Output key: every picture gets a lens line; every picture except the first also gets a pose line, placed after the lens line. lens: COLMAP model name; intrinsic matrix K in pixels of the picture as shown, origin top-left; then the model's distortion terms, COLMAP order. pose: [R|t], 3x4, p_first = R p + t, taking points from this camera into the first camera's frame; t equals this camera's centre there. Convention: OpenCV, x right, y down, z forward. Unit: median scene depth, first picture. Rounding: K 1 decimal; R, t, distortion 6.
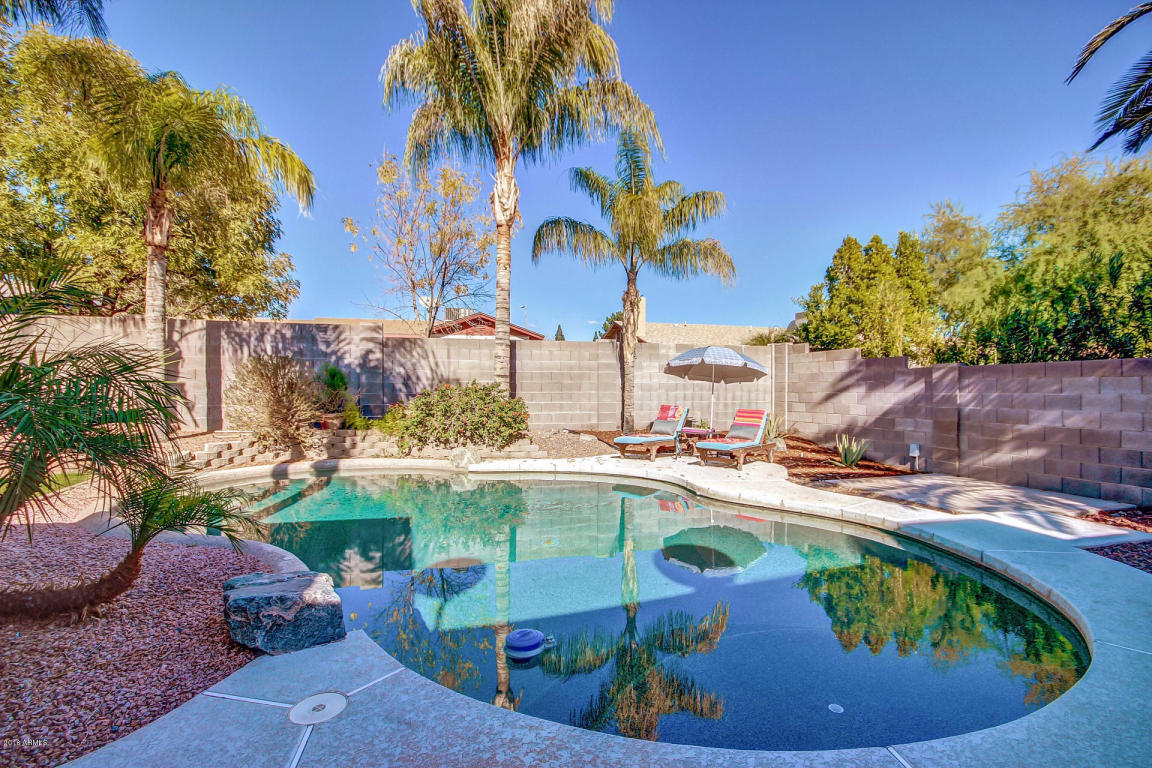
lens RADIAL K [[529.0, 0, 580.9], [0, 529.0, 391.1], [0, 0, 1]] dist [0.002075, -0.007167]
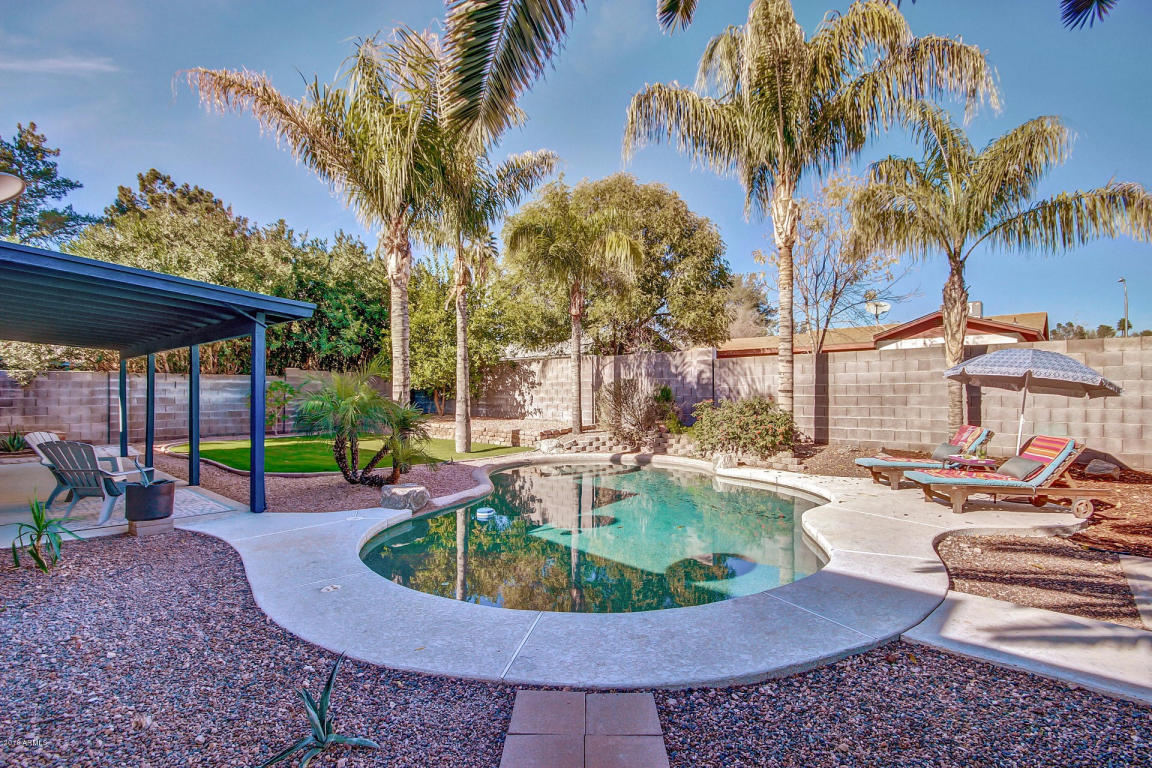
lens RADIAL K [[531.4, 0, 586.5], [0, 531.4, 389.2], [0, 0, 1]] dist [0.003348, -0.008619]
pose [[0.556199, -0.012170, -0.830960, 0.487476], [-0.004099, 0.999840, -0.017387, -0.011242], [0.831039, 0.013077, 0.556061, 0.086523]]
